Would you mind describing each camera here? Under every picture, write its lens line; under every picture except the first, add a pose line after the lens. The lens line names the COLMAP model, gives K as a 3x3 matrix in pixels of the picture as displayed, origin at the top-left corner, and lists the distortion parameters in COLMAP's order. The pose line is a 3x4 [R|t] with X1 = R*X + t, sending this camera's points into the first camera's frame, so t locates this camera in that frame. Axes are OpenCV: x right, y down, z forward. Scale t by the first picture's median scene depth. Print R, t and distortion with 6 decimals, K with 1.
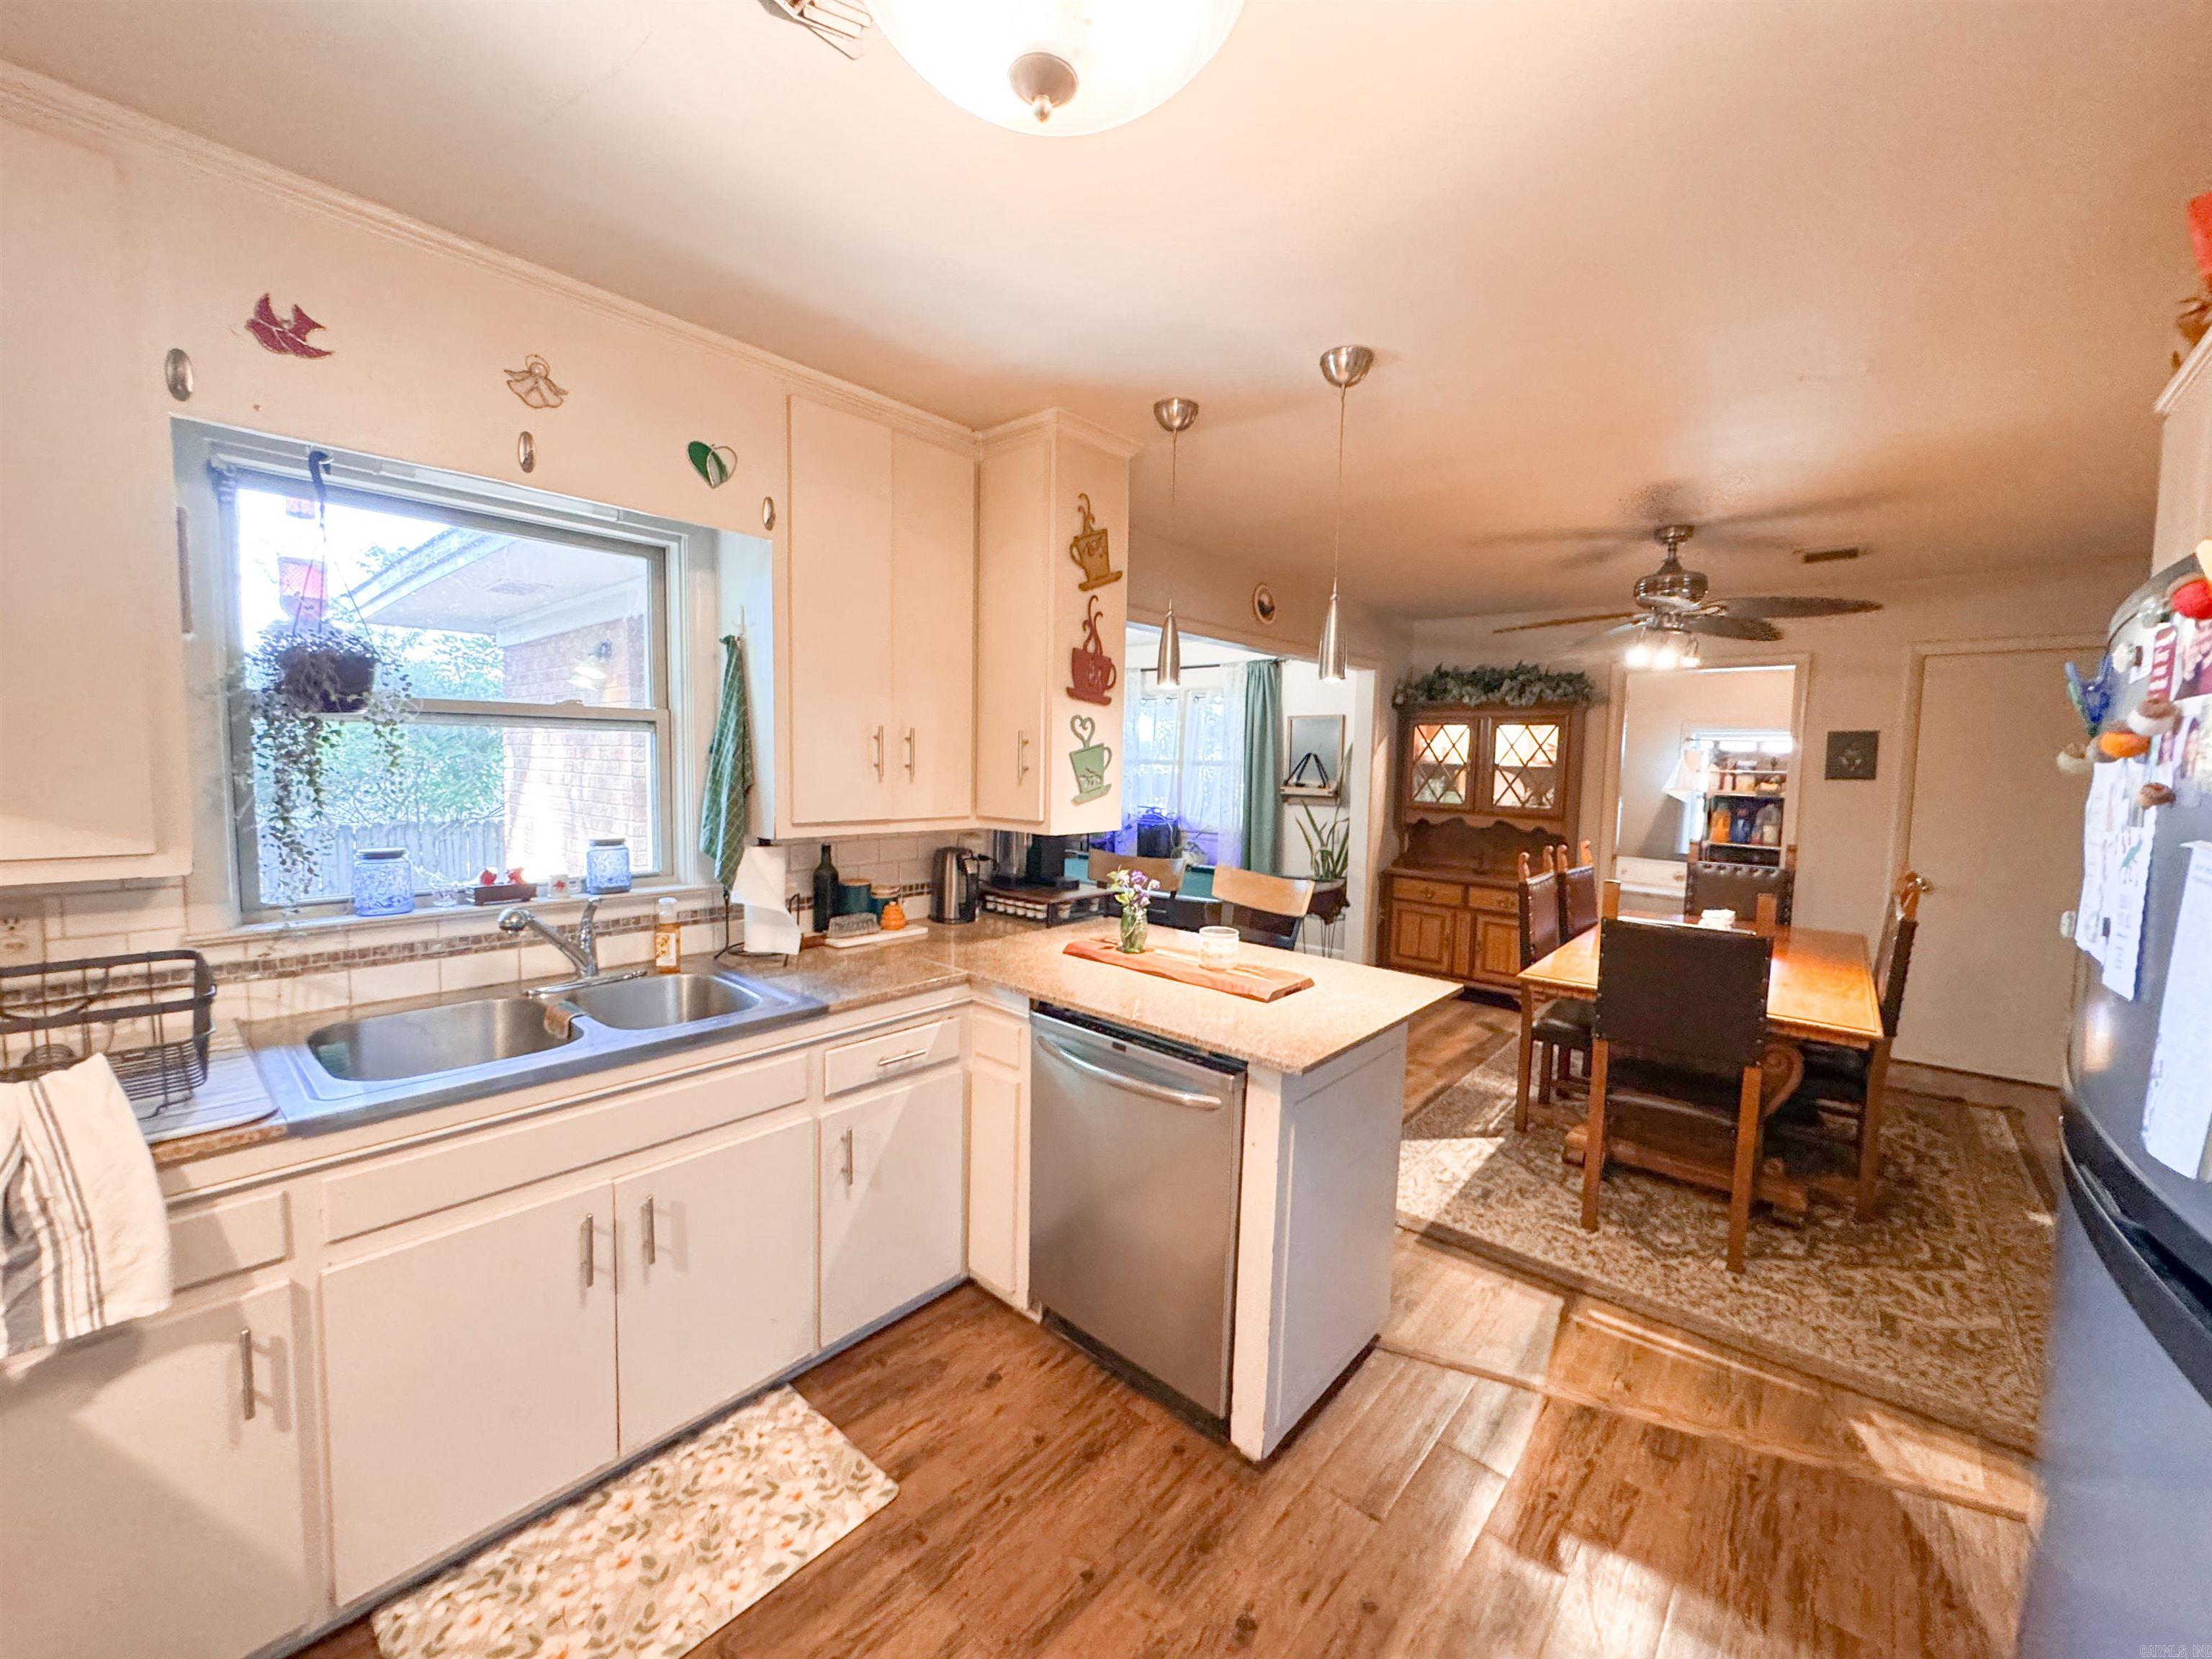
lens RADIAL K [[881.8, 0, 1102.7], [0, 881.8, 826.5], [0, 0, 1]] dist [-0.003128, 0.000407]
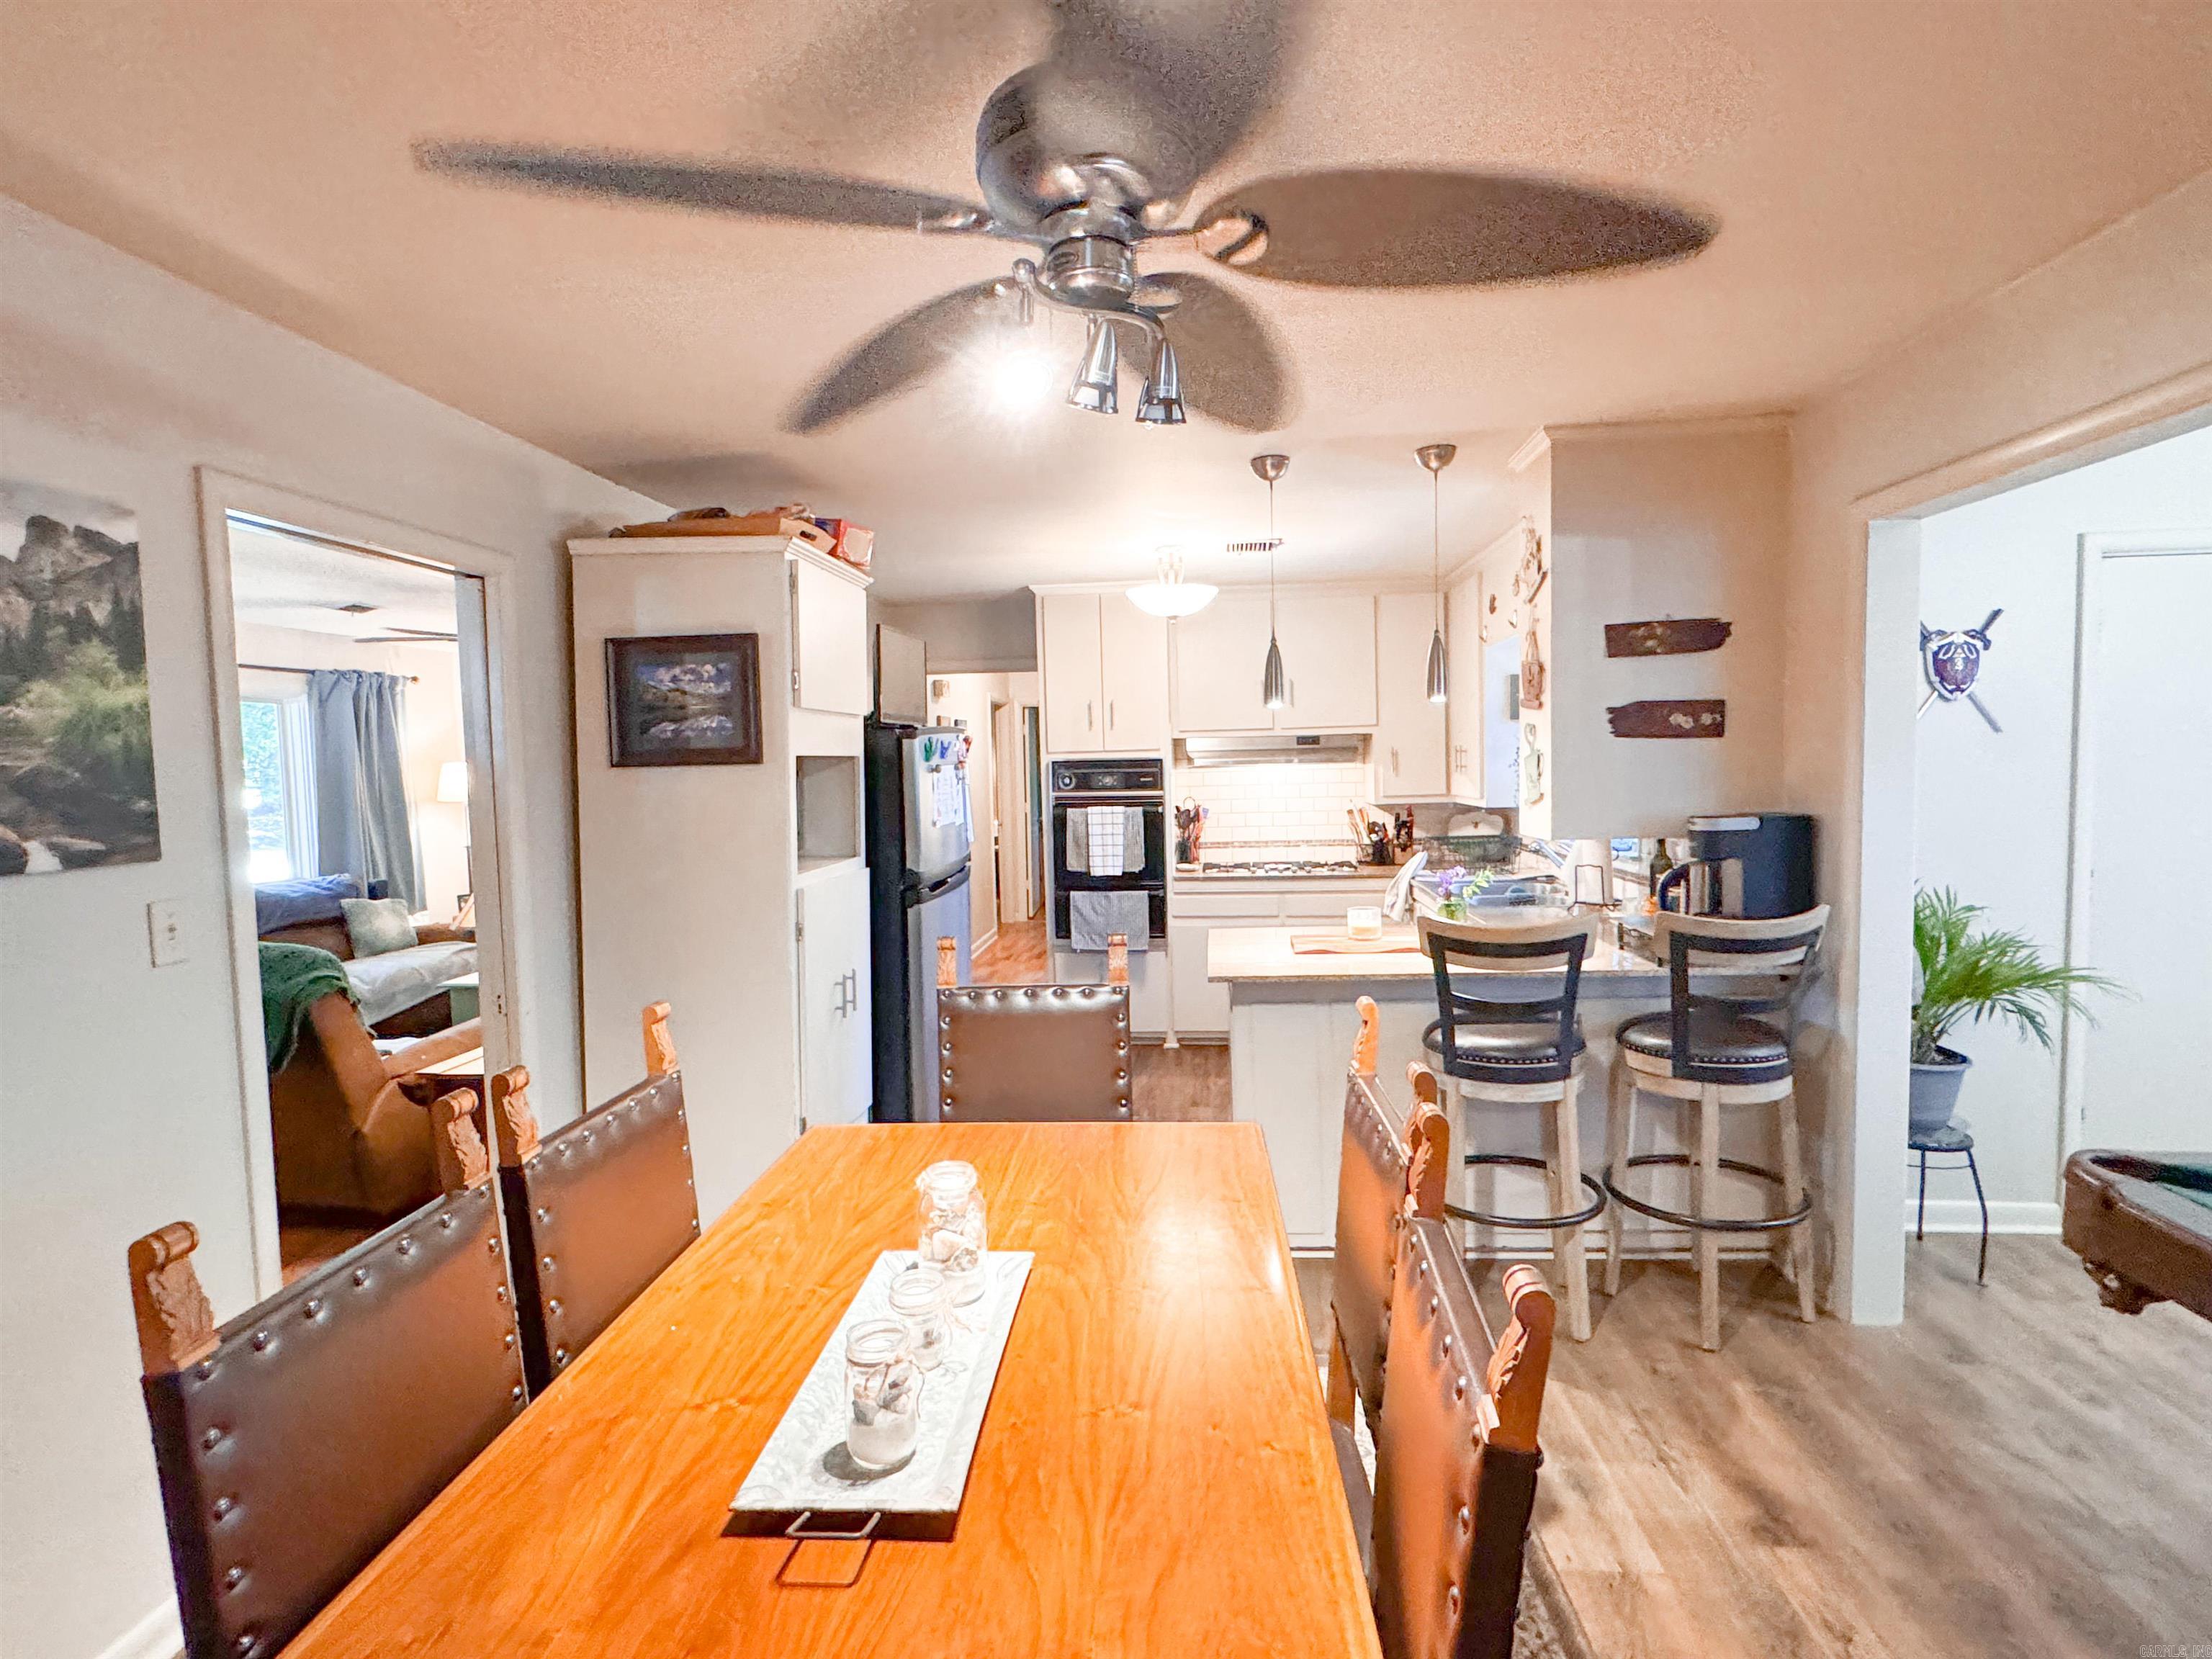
lens RADIAL K [[1099.1, 0, 1098.1], [0, 1099.1, 824.3], [0, 0, 1]] dist [-0.005625, 0.001315]
pose [[-0.812948, 0.033178, -0.581391, 1.116059], [-0.037031, 0.993410, 0.108470, -0.124616], [0.581158, 0.109710, -0.806362, 1.714302]]
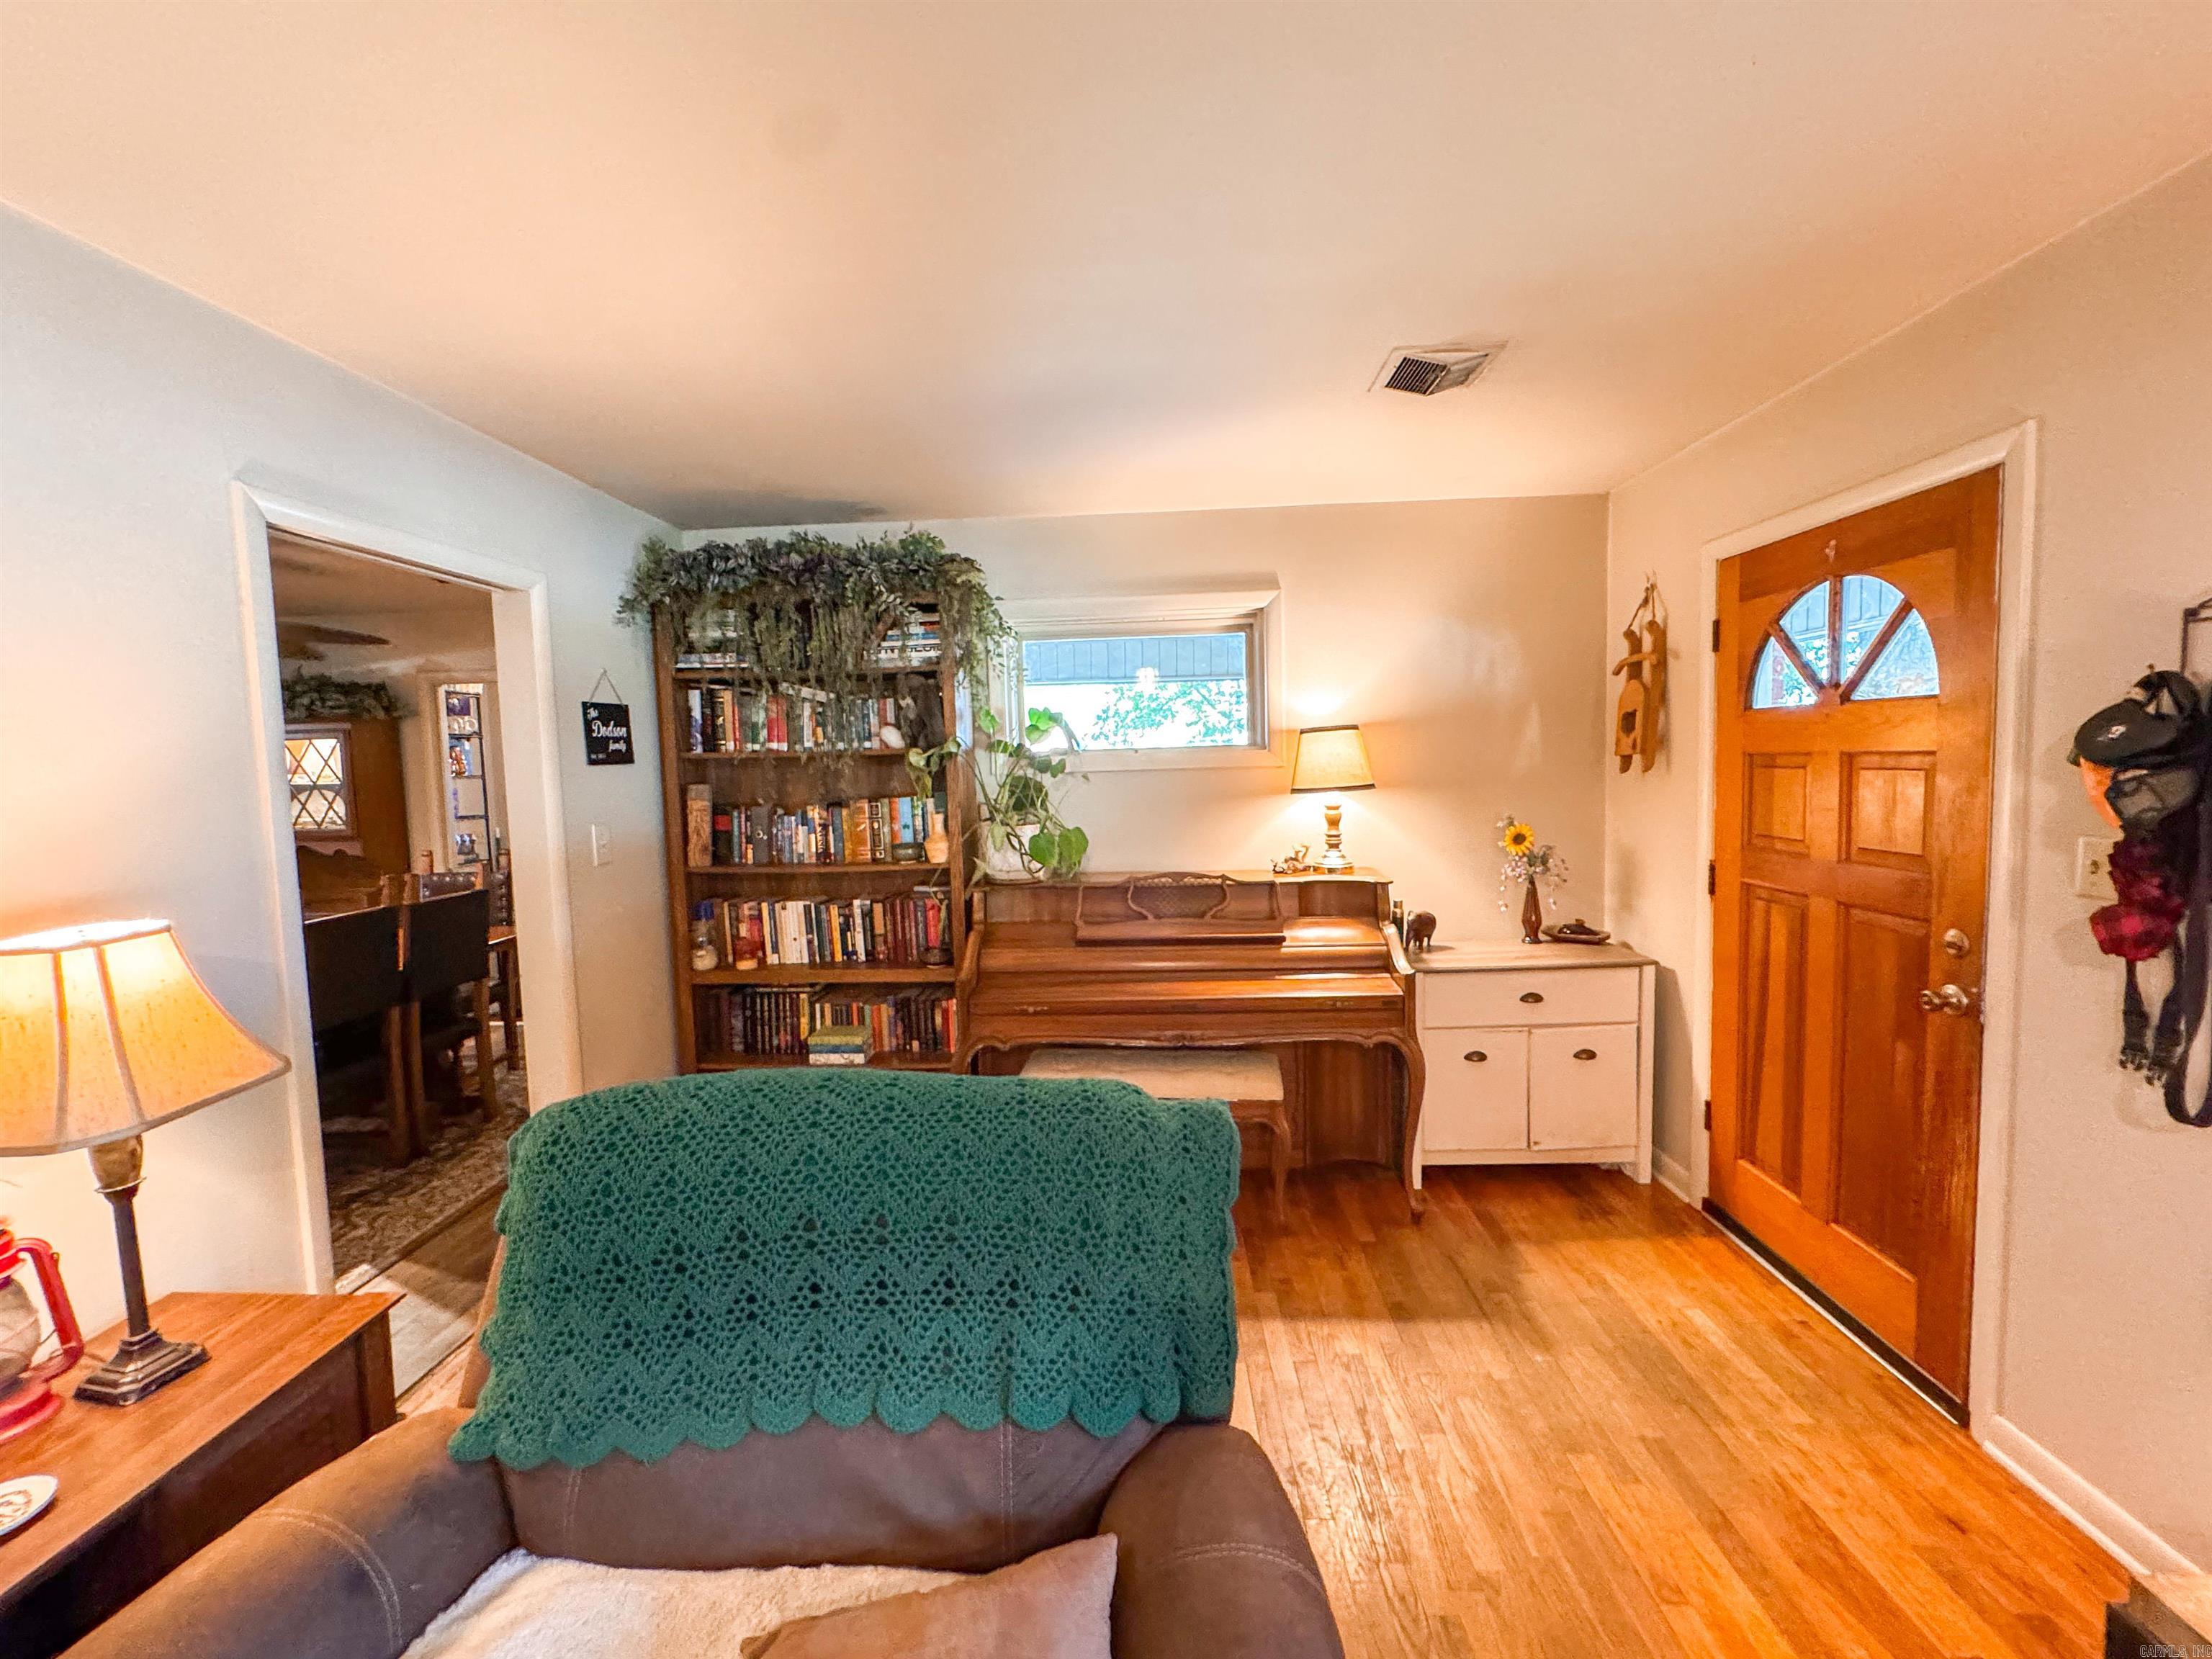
lens RADIAL K [[906.5, 0, 1102.5], [0, 906.5, 823.5], [0, 0, 1]] dist [-0.002032, 0.000257]
pose [[0.781342, -0.086514, 0.618078, 1.048904], [0.091332, 0.995534, 0.023891, 0.047618], [-0.617385, 0.037783, 0.785753, -0.475408]]
